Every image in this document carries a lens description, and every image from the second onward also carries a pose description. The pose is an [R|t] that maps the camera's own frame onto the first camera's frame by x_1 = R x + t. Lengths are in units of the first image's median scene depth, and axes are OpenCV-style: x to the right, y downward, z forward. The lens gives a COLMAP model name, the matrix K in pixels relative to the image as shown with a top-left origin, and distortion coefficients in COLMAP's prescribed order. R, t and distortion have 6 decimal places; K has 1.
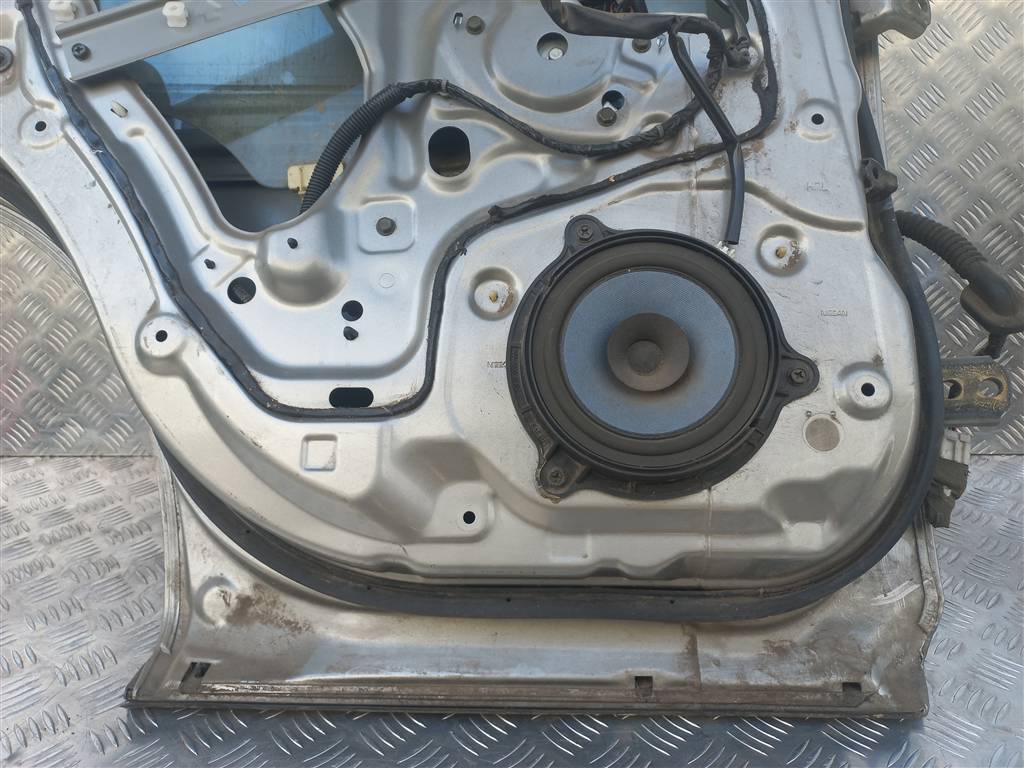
lens RADIAL K [[734.4, 0, 512.0], [0, 734.4, 384.0], [0, 0, 1]] dist [0.043731, -0.041374]
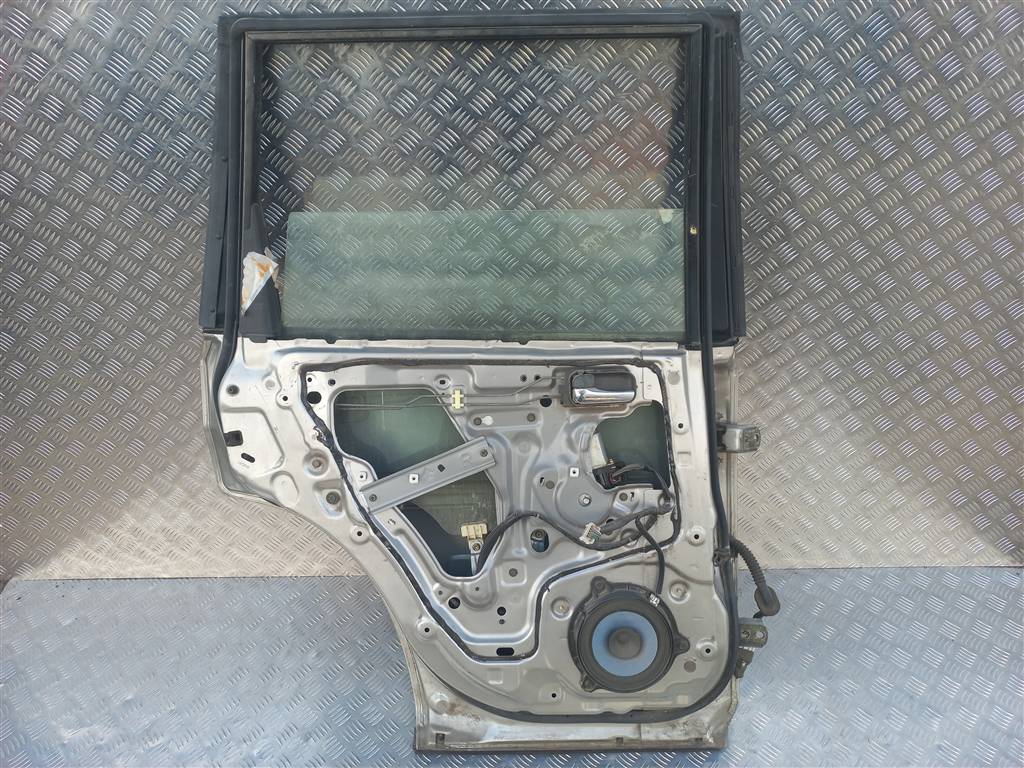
lens RADIAL K [[734.4, 0, 512.0], [0, 734.4, 384.0], [0, 0, 1]] dist [0.043731, -0.041374]
pose [[0.999044, -0.026331, 0.034894, -0.252859], [0.016373, 0.965519, 0.259816, -1.465114], [-0.040532, -0.258996, 0.965028, -1.146797]]
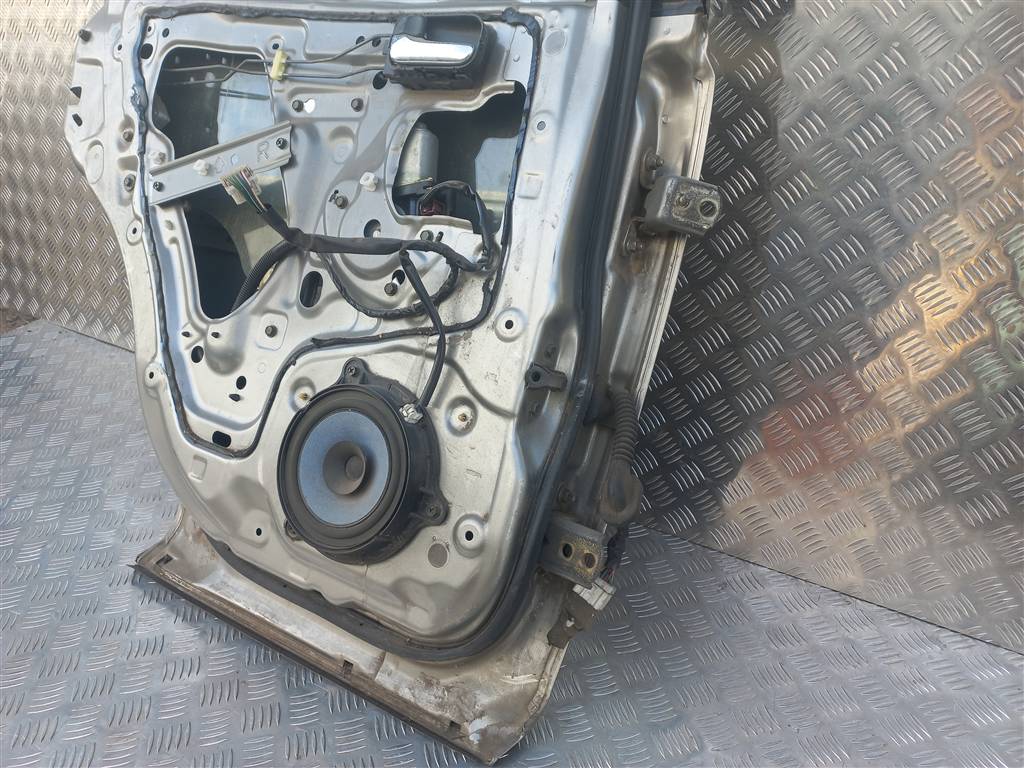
lens RADIAL K [[734.4, 0, 512.0], [0, 734.4, 384.0], [0, 0, 1]] dist [0.043731, -0.041374]
pose [[0.874218, 0.230182, -0.427503, 0.993862], [-0.168861, 0.969656, 0.176783, -0.486636], [0.455223, -0.082359, 0.886560, -0.148790]]
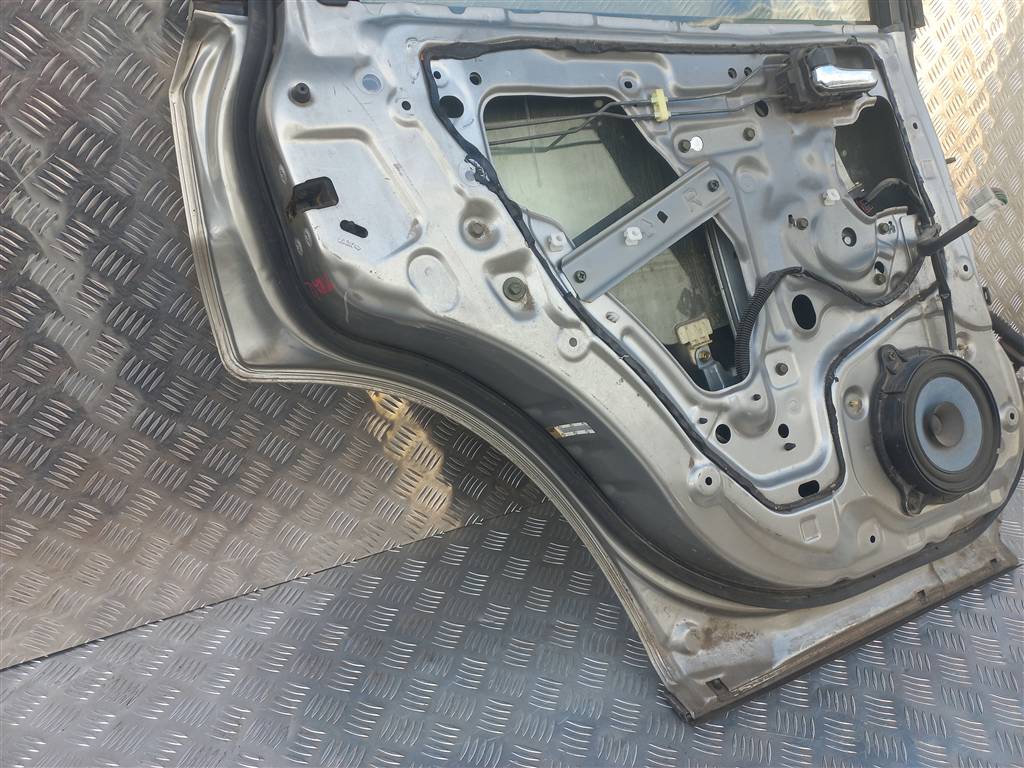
lens RADIAL K [[734.4, 0, 512.0], [0, 734.4, 384.0], [0, 0, 1]] dist [0.043731, -0.041374]
pose [[0.865617, -0.204098, 0.457221, -1.412308], [0.141881, 0.975707, 0.166932, -0.540447], [-0.480184, -0.079629, 0.873546, -0.059619]]
